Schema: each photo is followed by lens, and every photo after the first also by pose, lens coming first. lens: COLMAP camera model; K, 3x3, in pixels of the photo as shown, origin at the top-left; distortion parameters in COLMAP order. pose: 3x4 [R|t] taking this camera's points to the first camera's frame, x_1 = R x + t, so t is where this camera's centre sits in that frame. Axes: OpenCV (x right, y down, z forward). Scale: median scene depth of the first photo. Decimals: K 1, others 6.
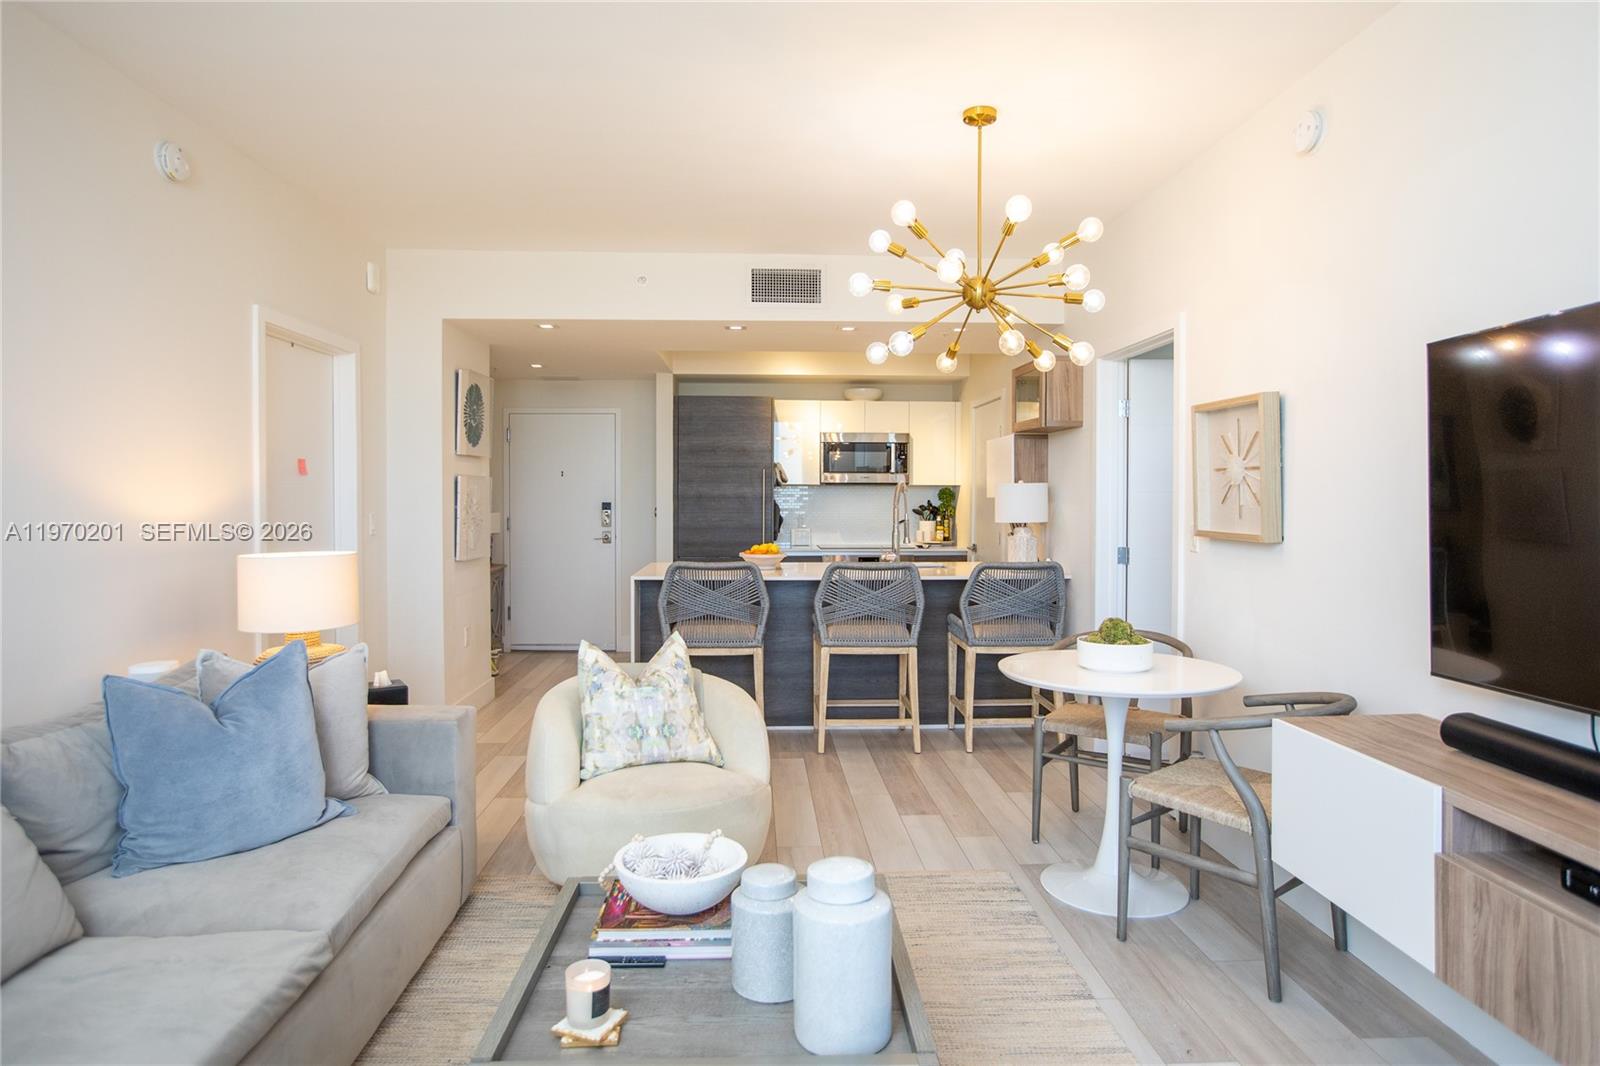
lens RADIAL K [[929.4, 0, 802.7], [0, 929.4, 511.3], [0, 0, 1]] dist [-0.052375, 0.031942]
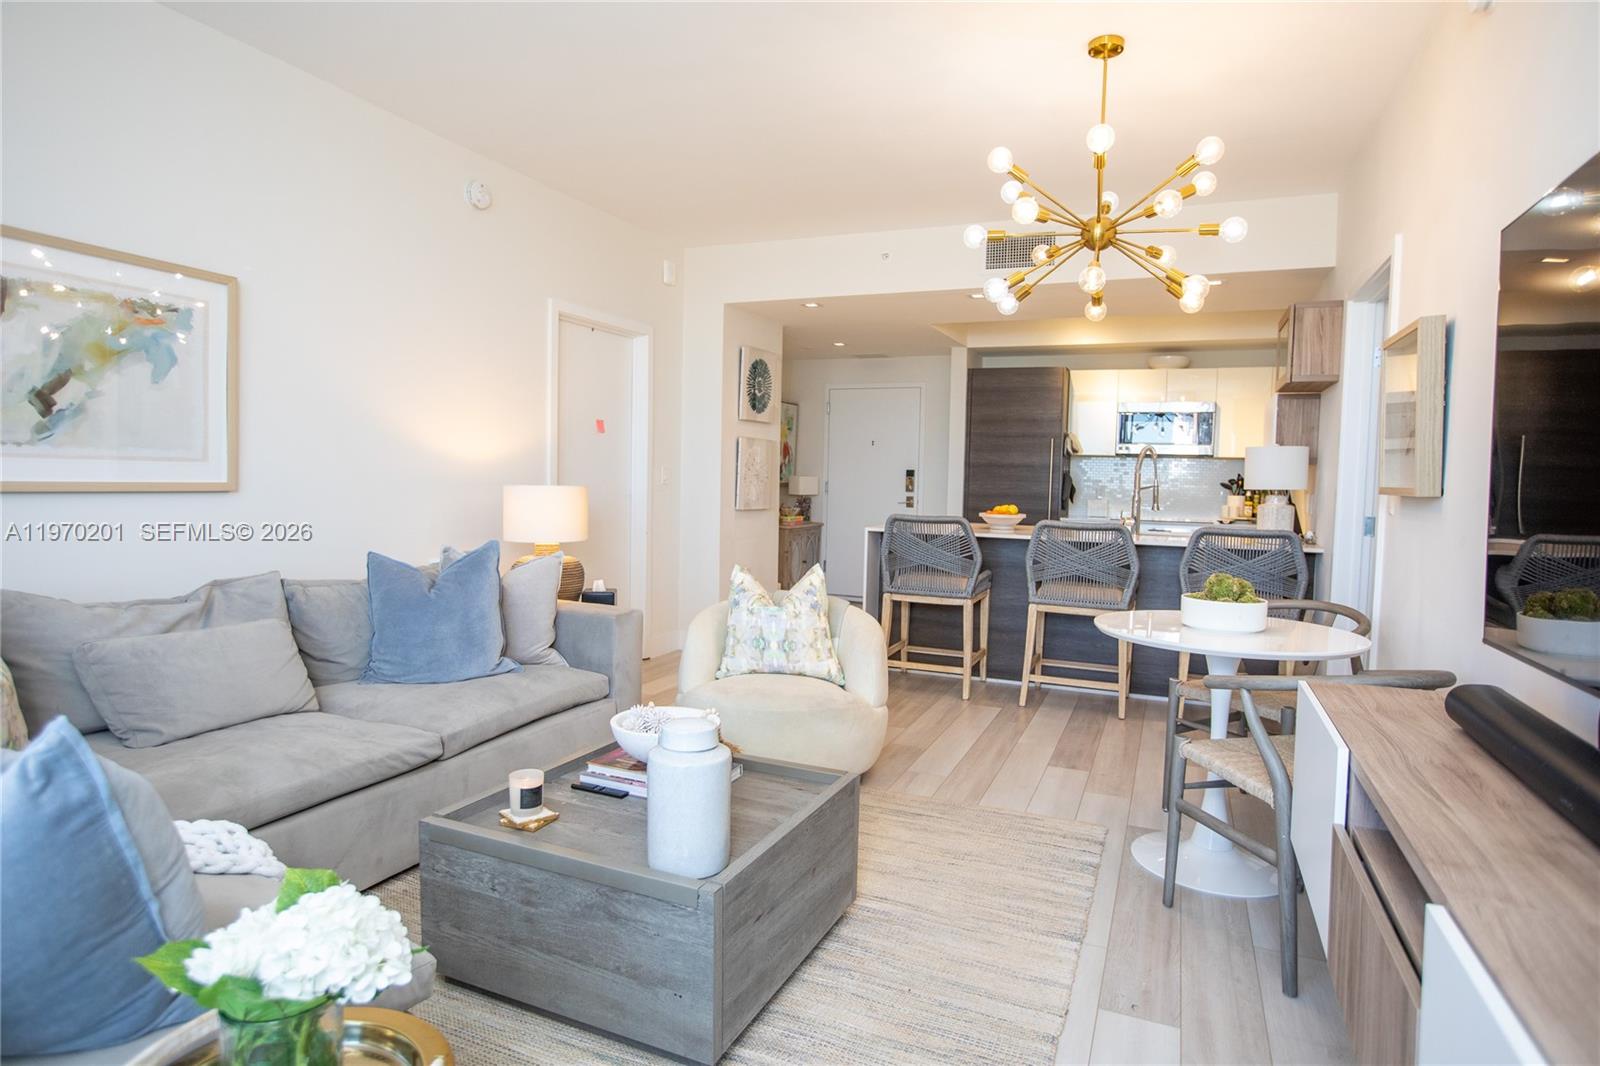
lens RADIAL K [[888.1, 0, 800.0], [0, 888.1, 533.0], [0, 0, 1]] dist [-0.051964, 0.001773]
pose [[0.894755, 0.046269, -0.444153, 0.222538], [-0.027729, 0.998455, 0.048151, 0.028556], [0.445695, -0.030767, 0.894656, 0.020090]]
